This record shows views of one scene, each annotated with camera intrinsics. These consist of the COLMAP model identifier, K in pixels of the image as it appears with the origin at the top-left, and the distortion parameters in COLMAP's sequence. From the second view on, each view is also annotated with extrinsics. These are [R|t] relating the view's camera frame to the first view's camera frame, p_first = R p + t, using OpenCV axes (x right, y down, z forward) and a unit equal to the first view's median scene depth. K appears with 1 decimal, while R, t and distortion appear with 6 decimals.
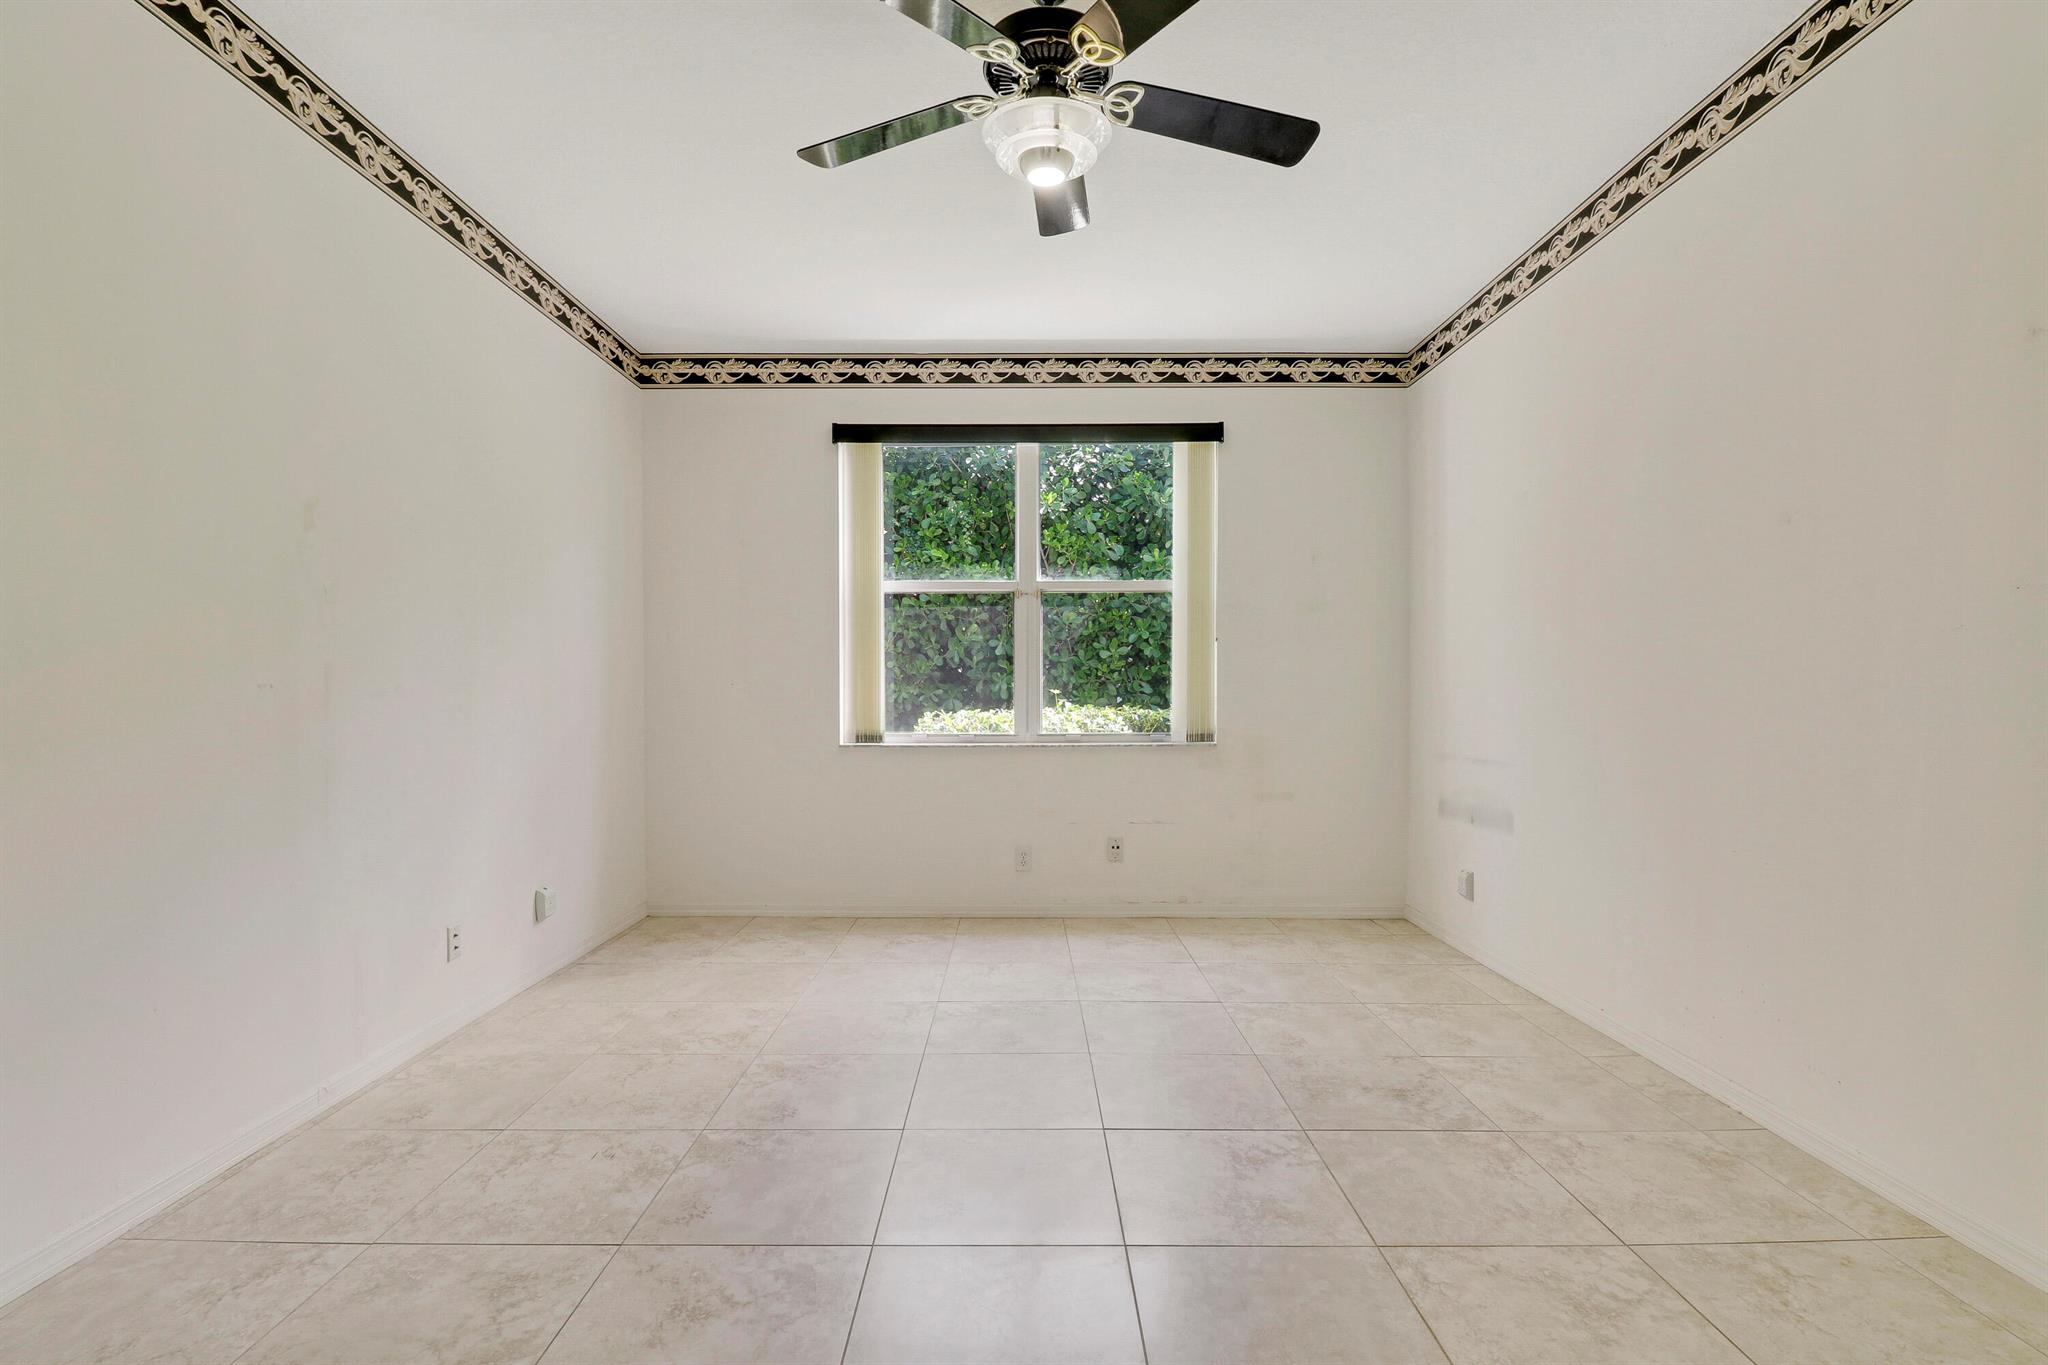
lens RADIAL K [[959.3, 0, 1021.0], [0, 959.3, 698.2], [0, 0, 1]] dist [0.001061, -0.016187]
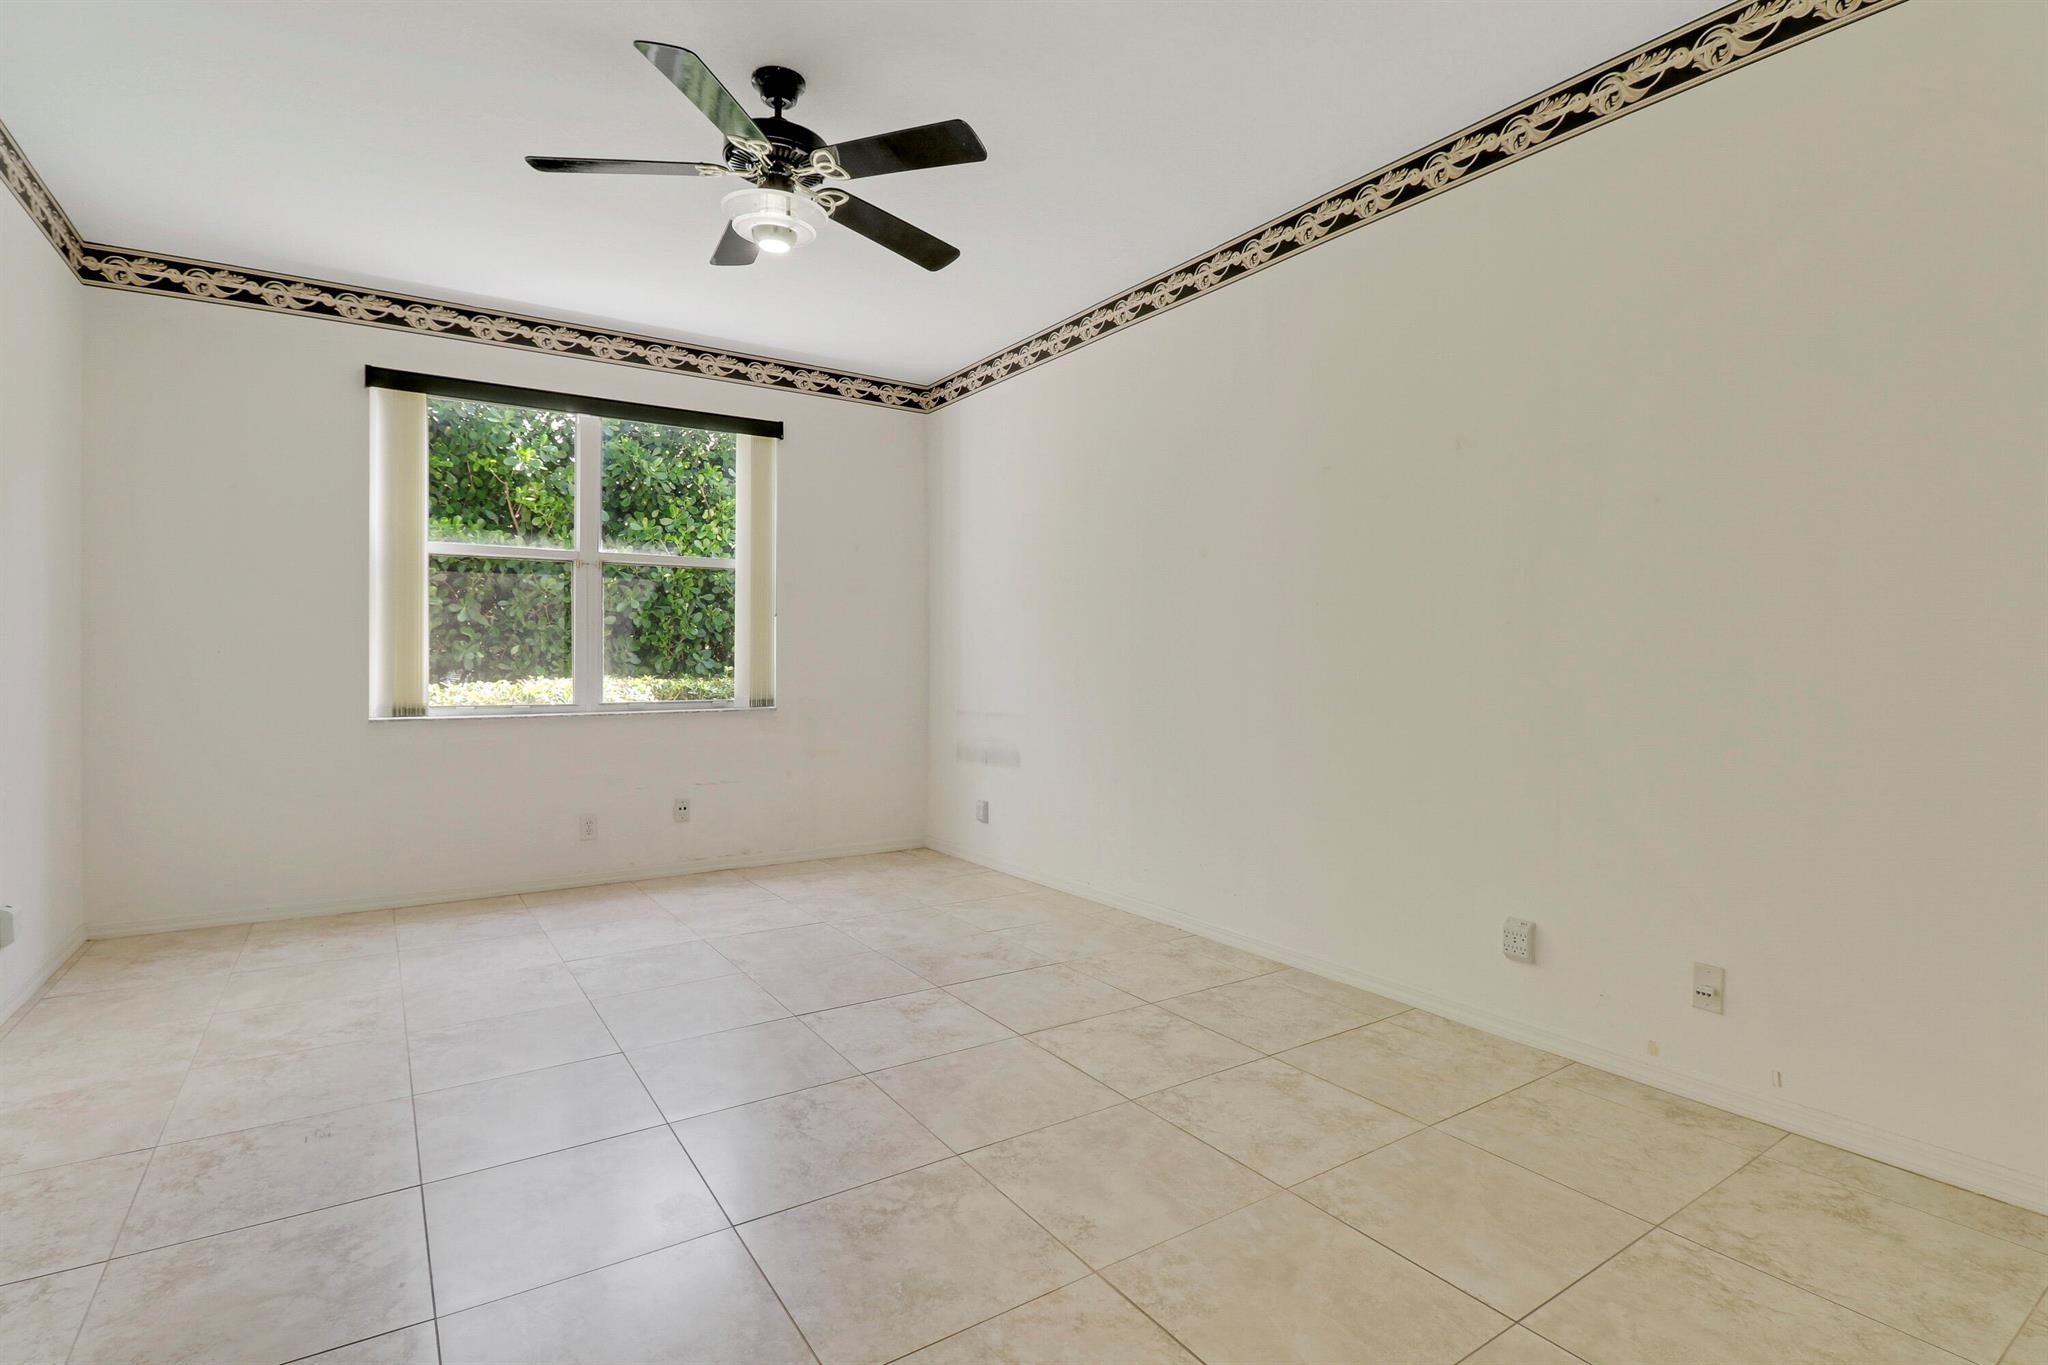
lens RADIAL K [[976.2, 0, 1023.7], [0, 976.2, 660.9], [0, 0, 1]] dist [0.001115, -0.017210]
pose [[0.831183, 0.001248, 0.555997, -0.190072], [0.003848, 0.999961, -0.007998, 0.002959], [-0.555985, 0.008787, 0.831146, -0.106517]]
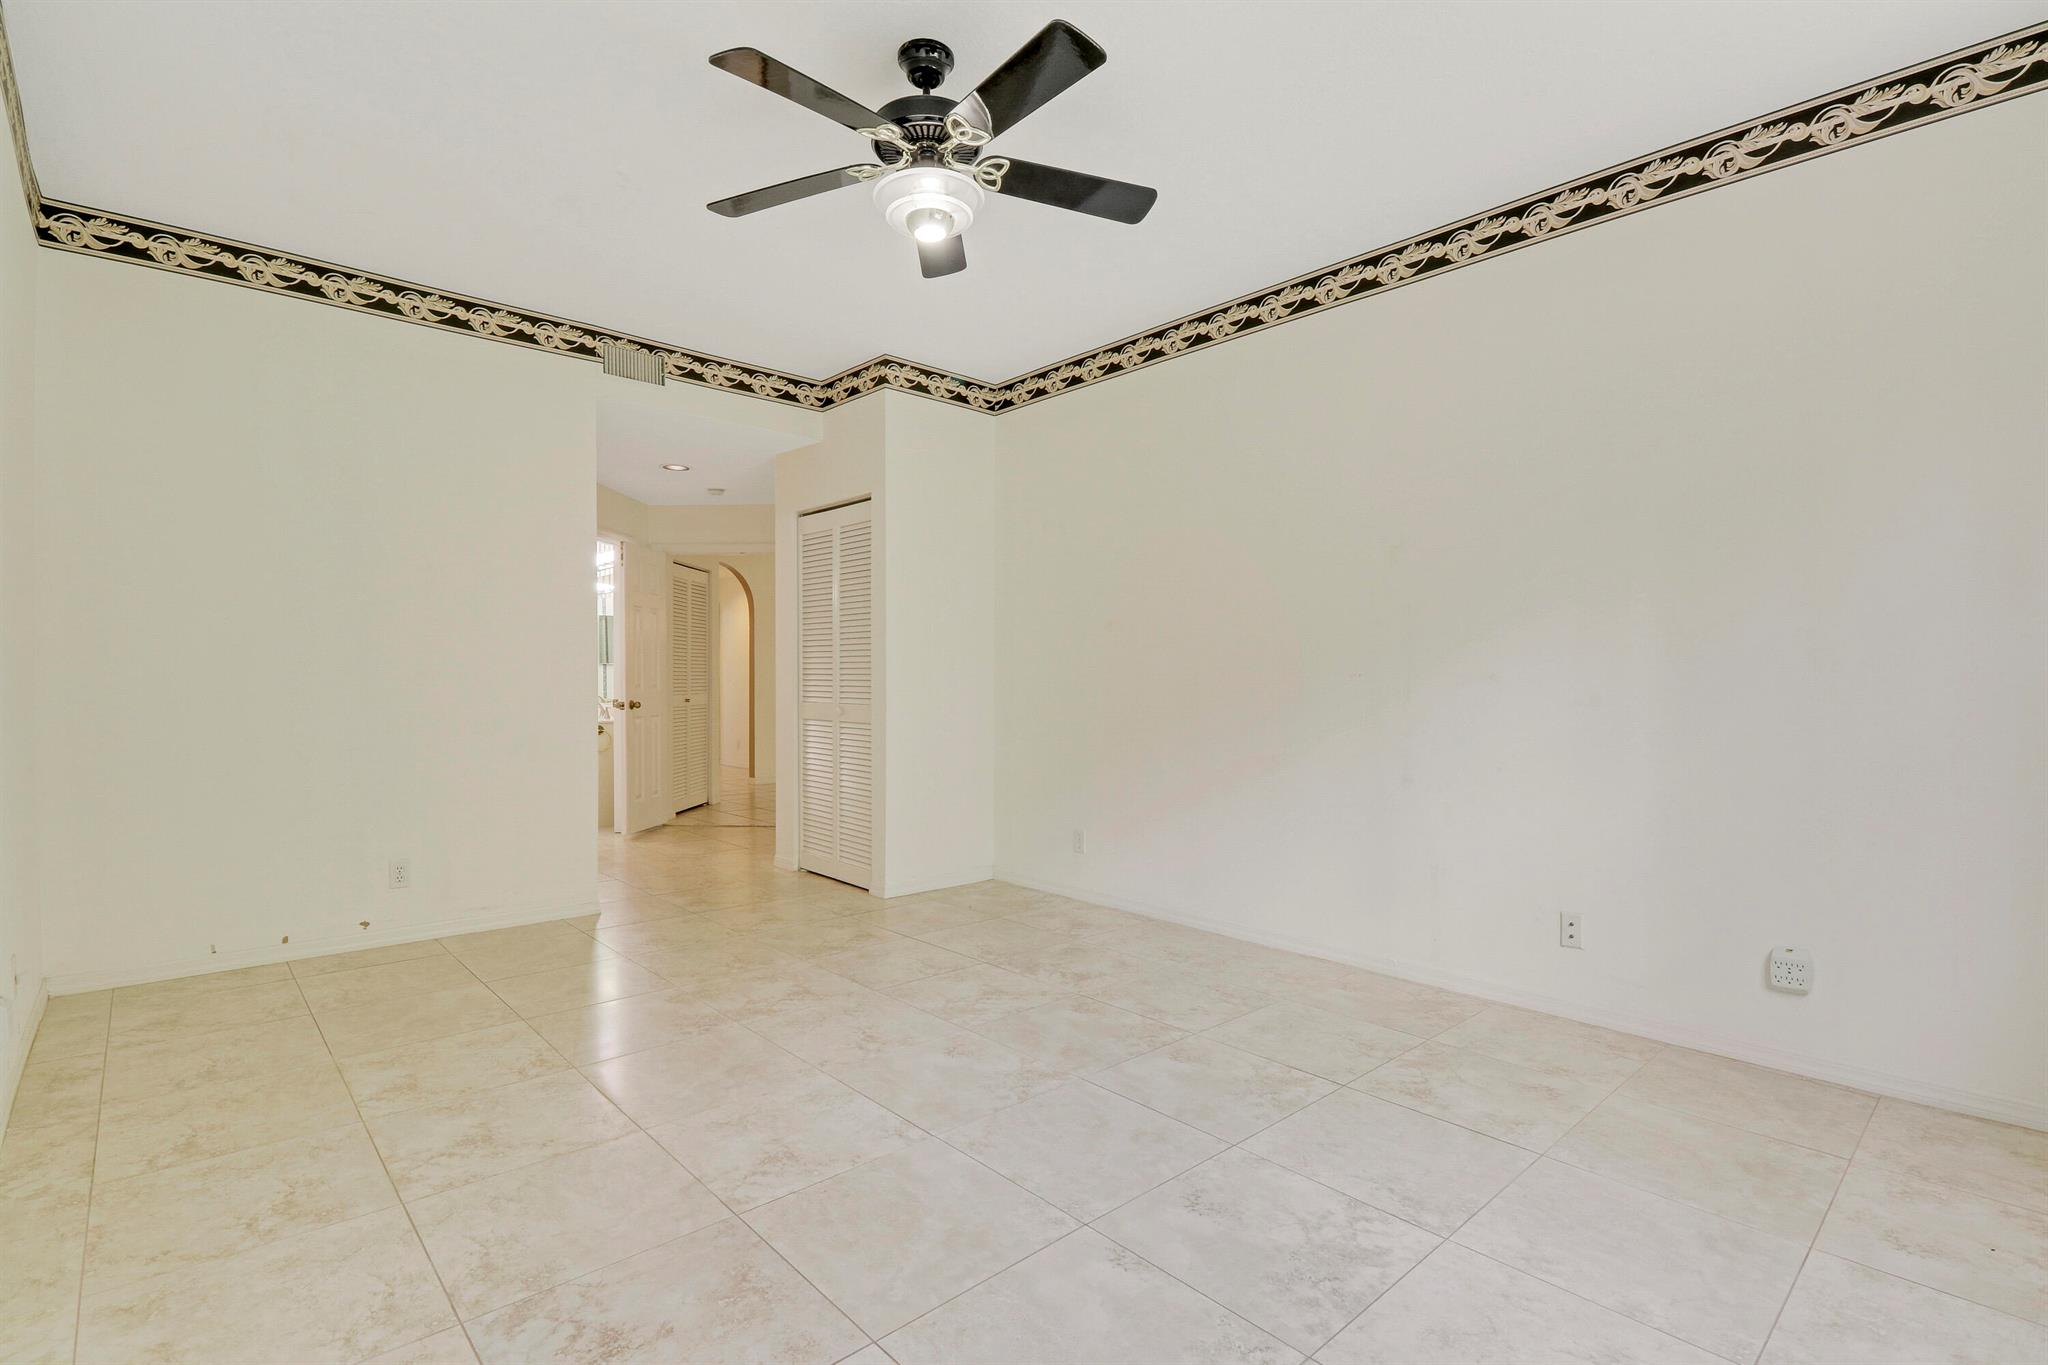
lens RADIAL K [[959.3, 0, 1021.0], [0, 959.3, 698.2], [0, 0, 1]] dist [0.001061, -0.016187]
pose [[-0.738271, 0.009862, -0.674432, 0.342831], [-0.012858, 0.999506, 0.028691, -0.006690], [0.674381, 0.029854, -0.737779, 0.908170]]
